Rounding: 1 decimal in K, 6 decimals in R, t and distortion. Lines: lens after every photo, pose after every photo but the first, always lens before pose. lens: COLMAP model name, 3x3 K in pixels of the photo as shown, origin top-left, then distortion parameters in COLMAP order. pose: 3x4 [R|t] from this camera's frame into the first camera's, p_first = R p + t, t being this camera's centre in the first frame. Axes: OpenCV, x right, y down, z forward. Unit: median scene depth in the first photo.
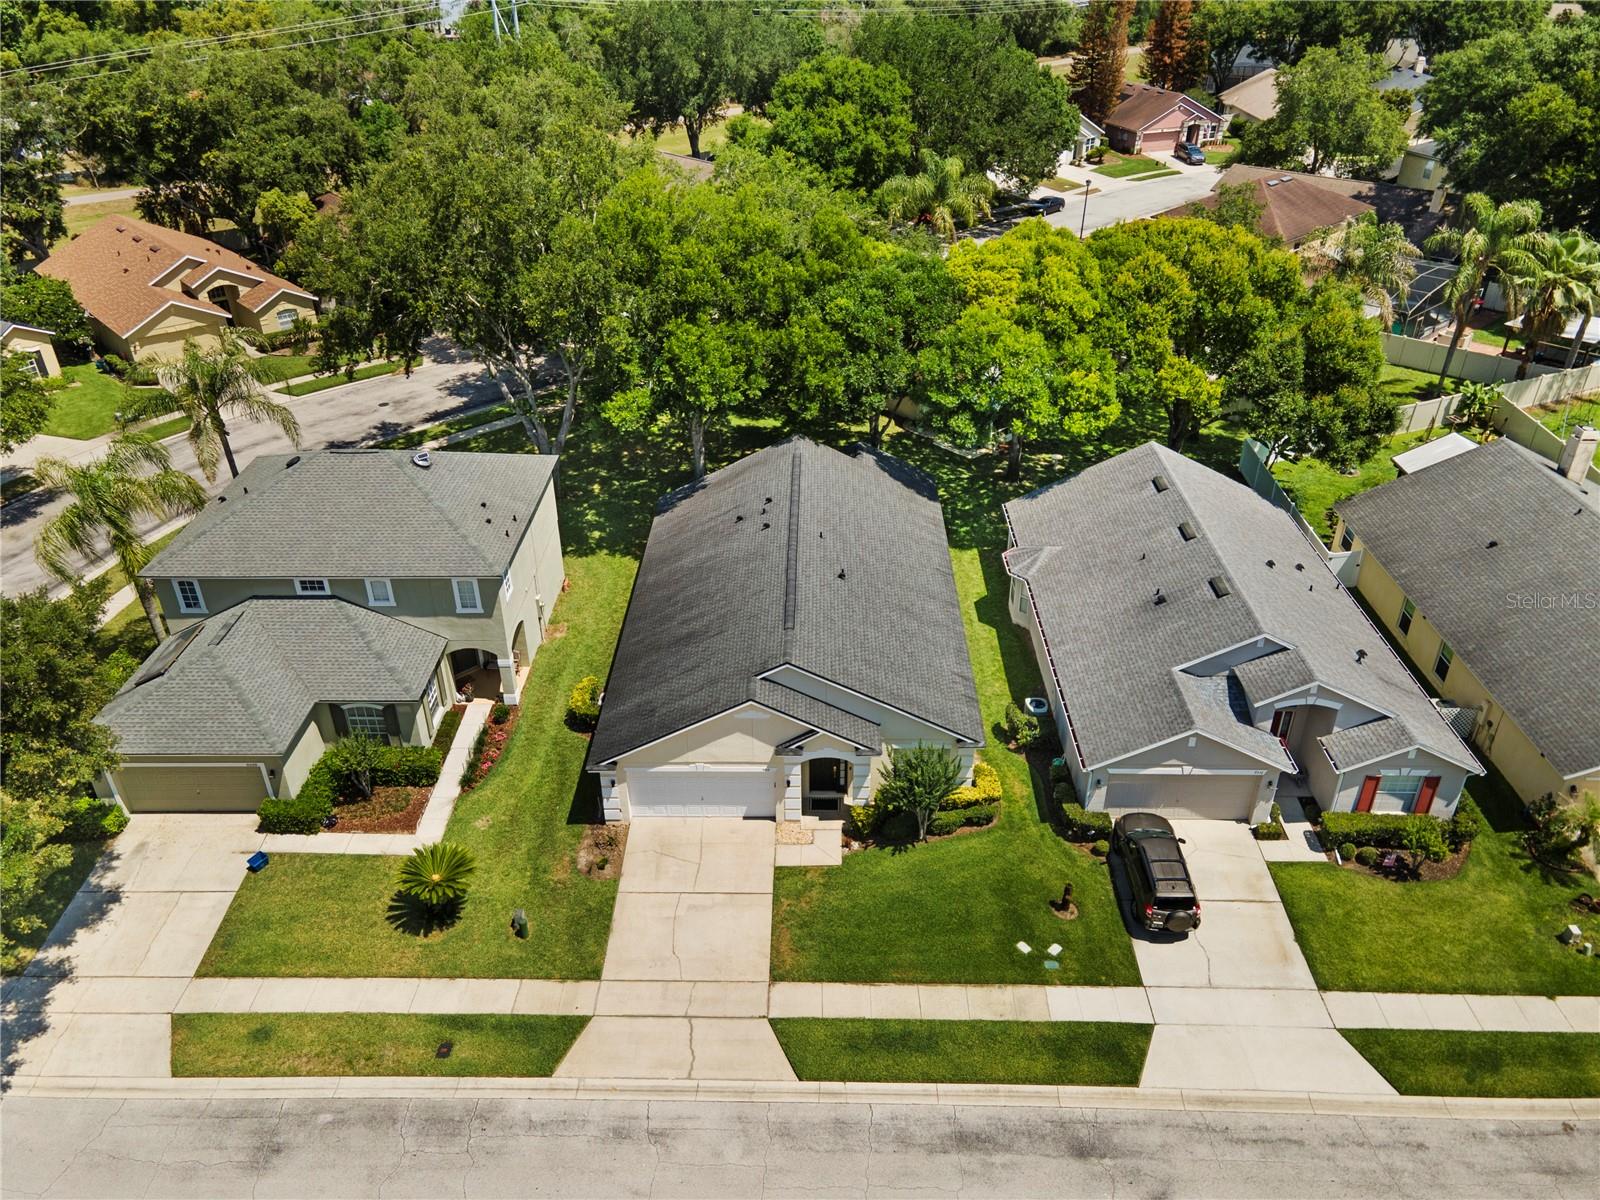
lens RADIAL K [[1160.2, 0, 798.8], [0, 1160.2, 596.5], [0, 0, 1]] dist [0.049720, 0.007043]
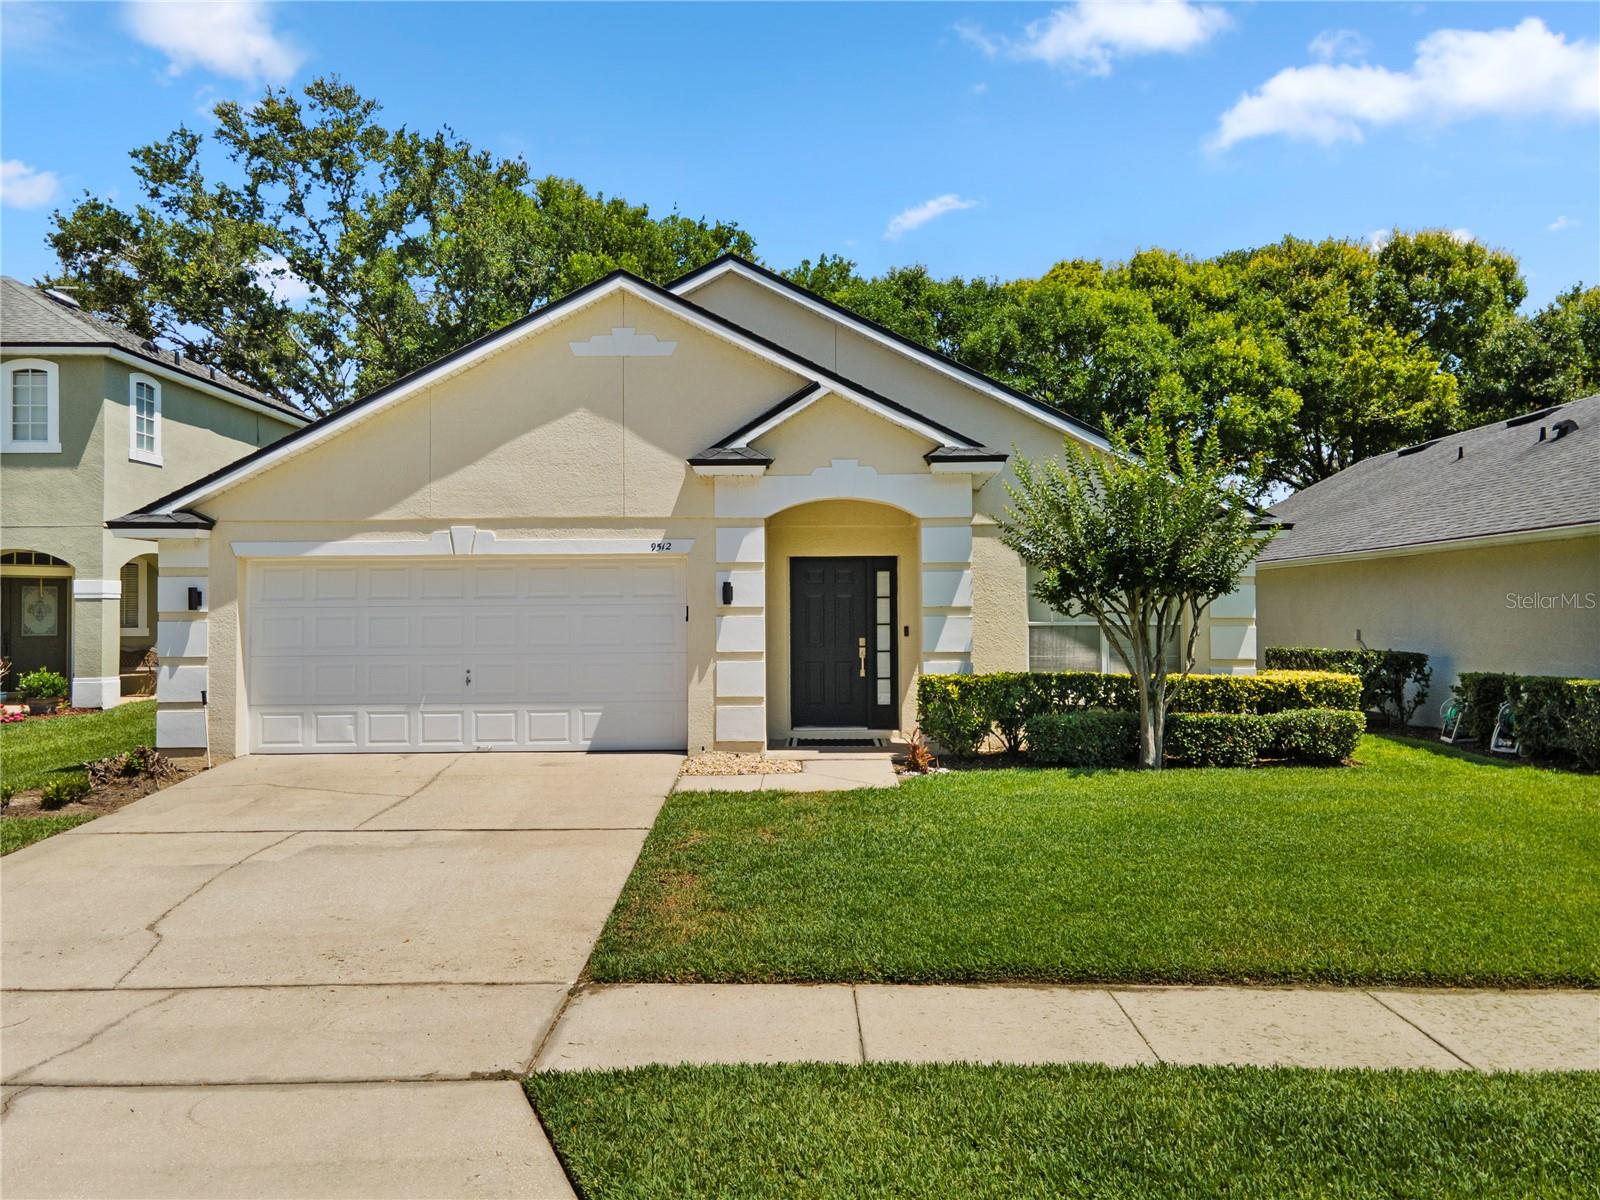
lens RADIAL K [[1160.2, 0, 795.6], [0, 1160.2, 603.5], [0, 0, 1]] dist [0.049720, 0.007043]
pose [[0.999967, 0.001786, 0.007942, 0.008835], [0.002677, 0.849186, -0.528087, 0.377165], [-0.007687, 0.528091, 0.849153, 0.800061]]
